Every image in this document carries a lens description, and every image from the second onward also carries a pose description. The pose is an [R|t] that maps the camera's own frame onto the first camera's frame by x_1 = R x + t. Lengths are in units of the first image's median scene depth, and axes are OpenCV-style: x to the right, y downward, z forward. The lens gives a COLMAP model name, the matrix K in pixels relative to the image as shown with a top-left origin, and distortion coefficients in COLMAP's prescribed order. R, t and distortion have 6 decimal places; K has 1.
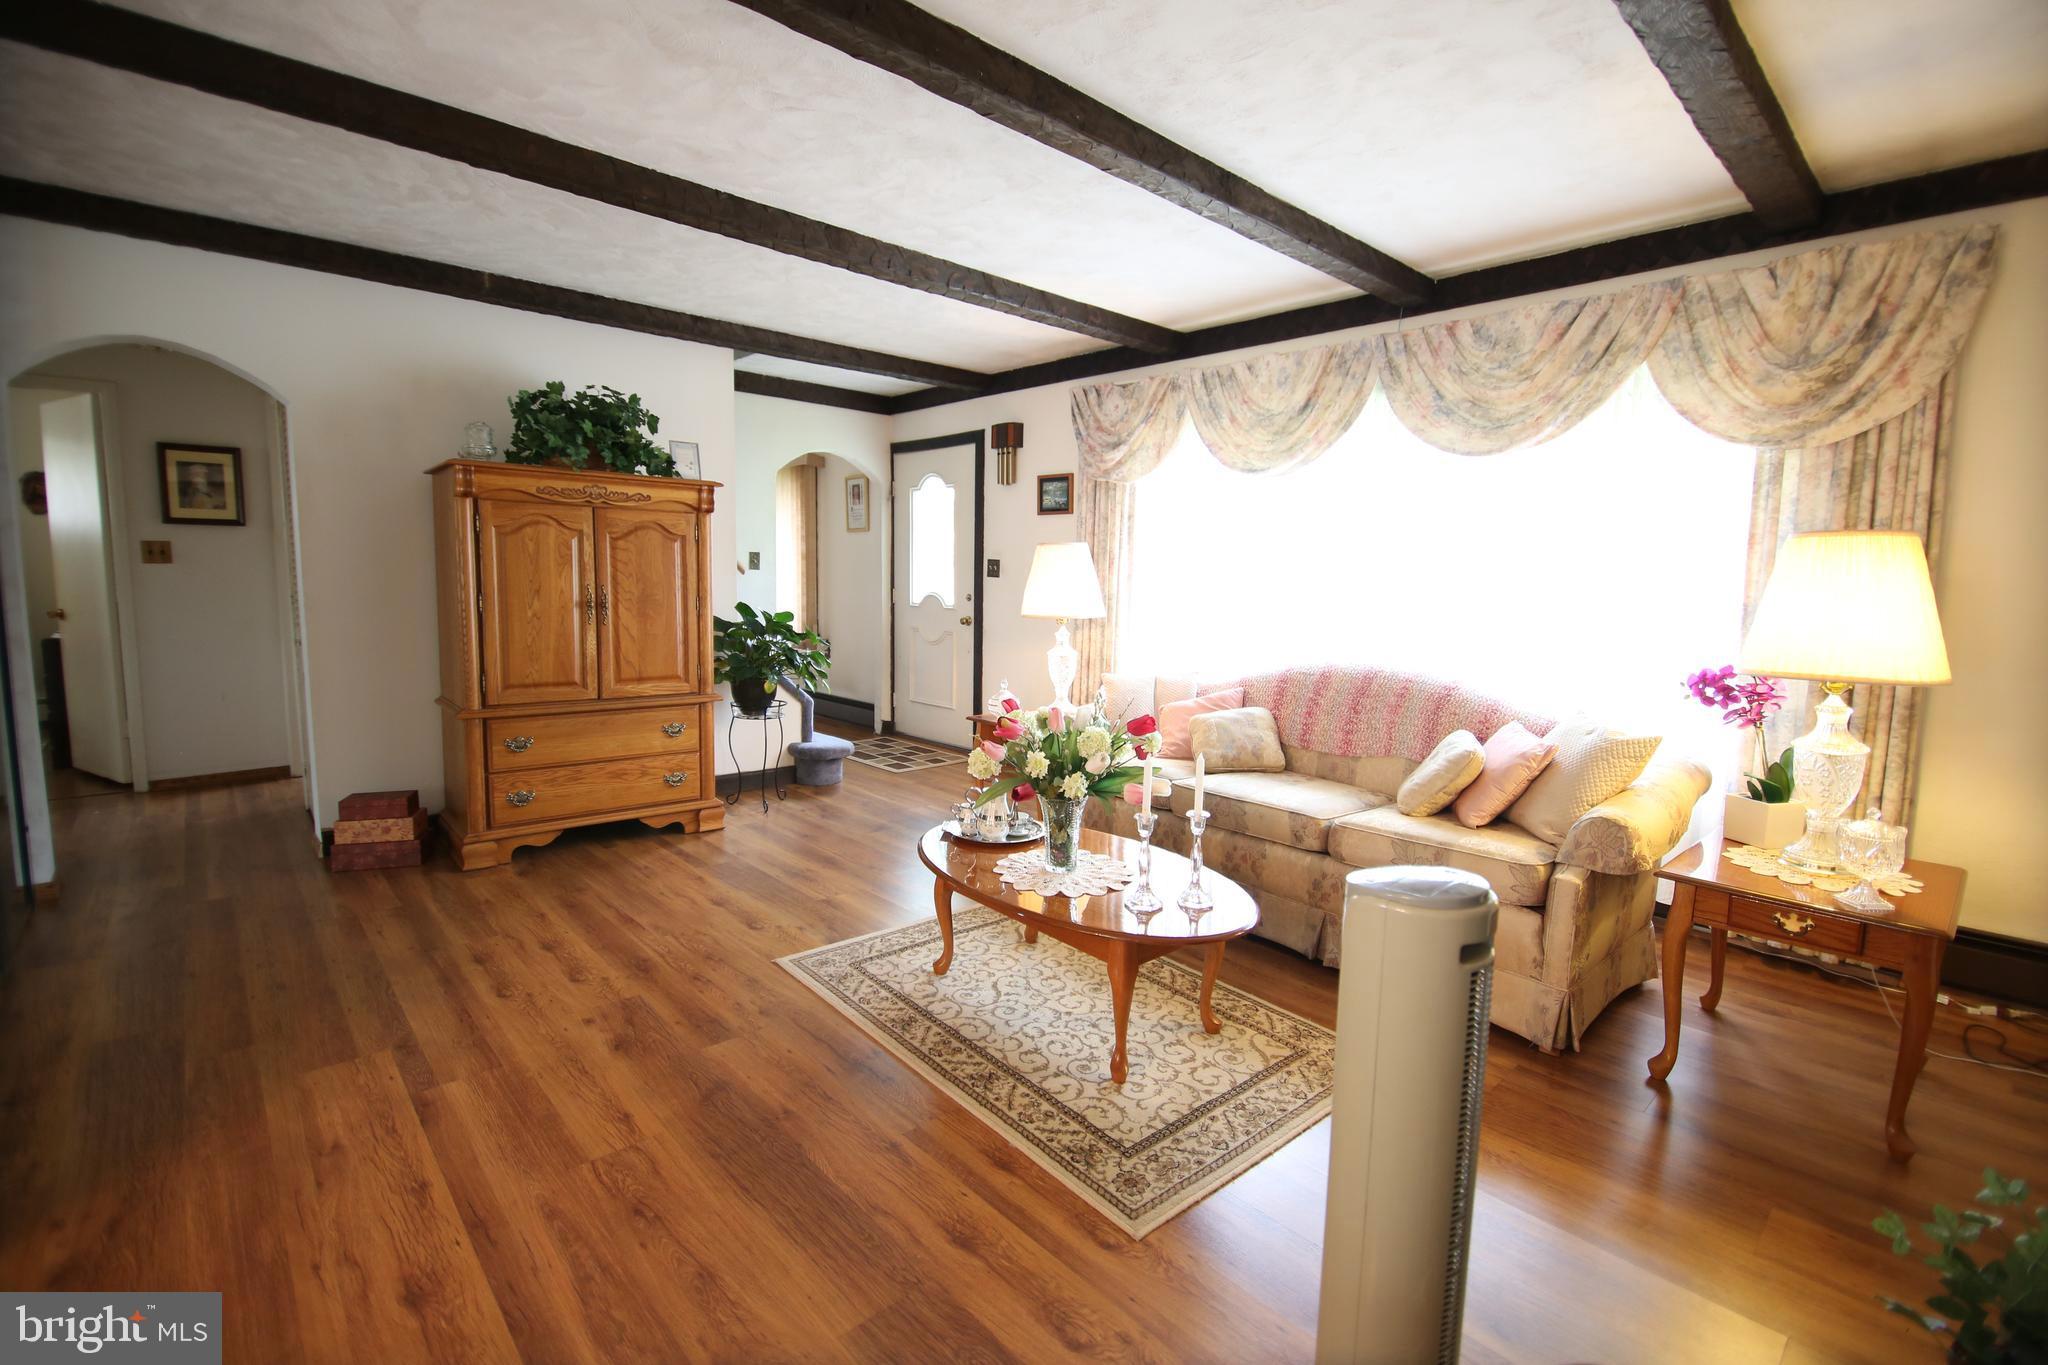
lens RADIAL K [[915.3, 0, 1011.9], [0, 915.3, 679.2], [0, 0, 1]] dist [-0.004197, -0.008305]
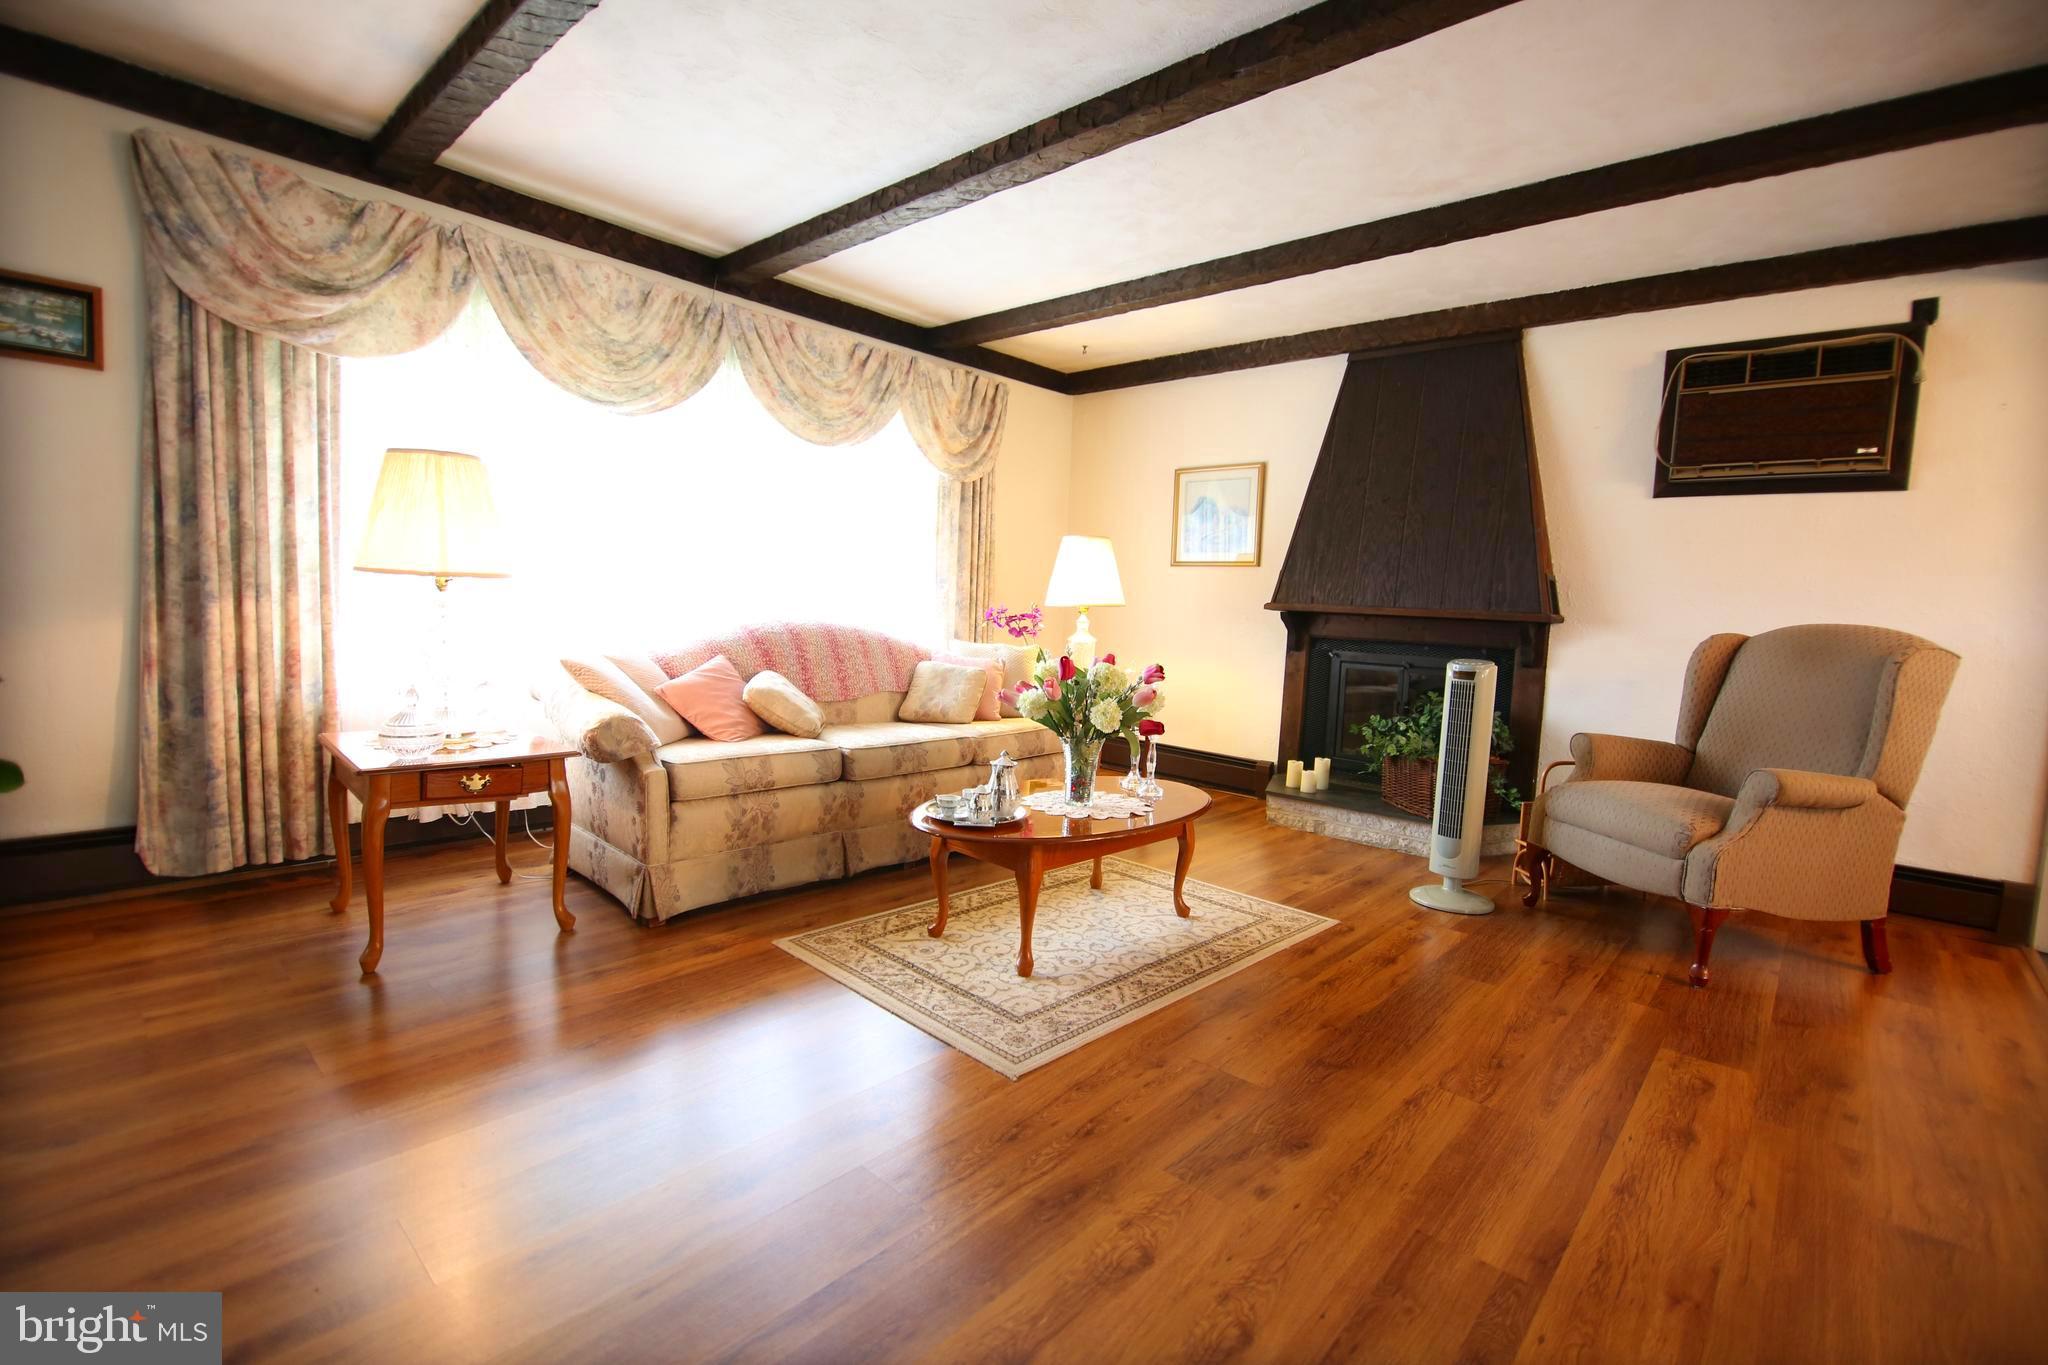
lens RADIAL K [[915.3, 0, 1023.6], [0, 915.3, 684.9], [0, 0, 1]] dist [-0.004197, -0.008305]
pose [[-0.103512, -0.111788, 0.988326, -0.773728], [0.069265, 0.990441, 0.119282, -0.055108], [-0.992213, 0.080804, -0.094779, 0.885552]]
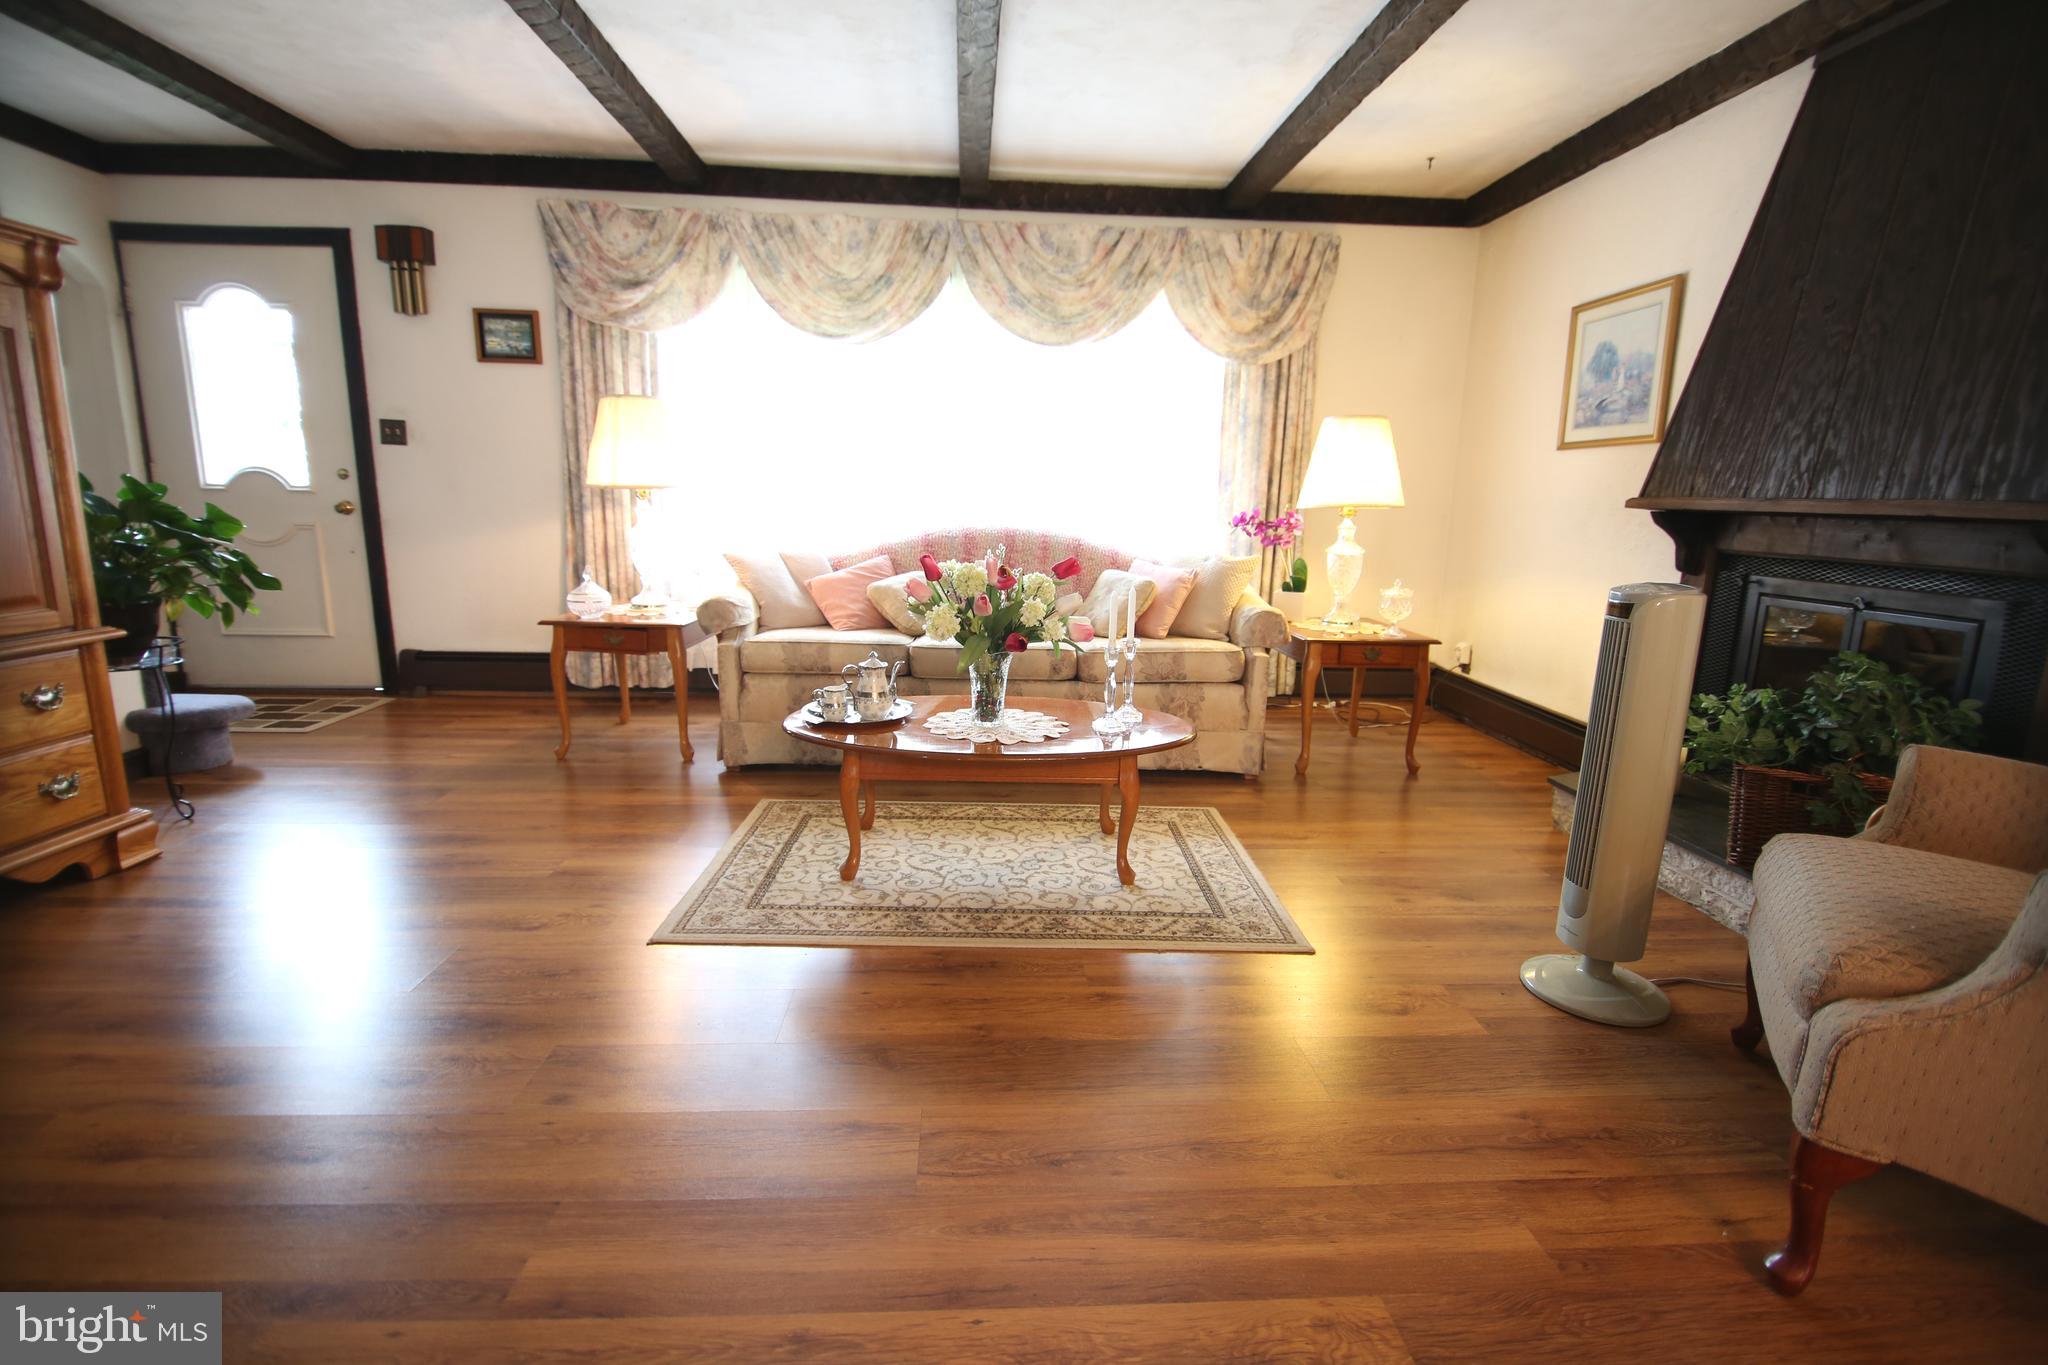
lens RADIAL K [[915.3, 0, 1019.4], [0, 915.3, 685.3], [0, 0, 1]] dist [-0.004197, -0.008305]
pose [[0.622225, -0.160651, 0.766177, -0.517069], [0.077711, 0.986558, 0.143750, 0.019730], [-0.778972, -0.029905, 0.626345, 0.271265]]
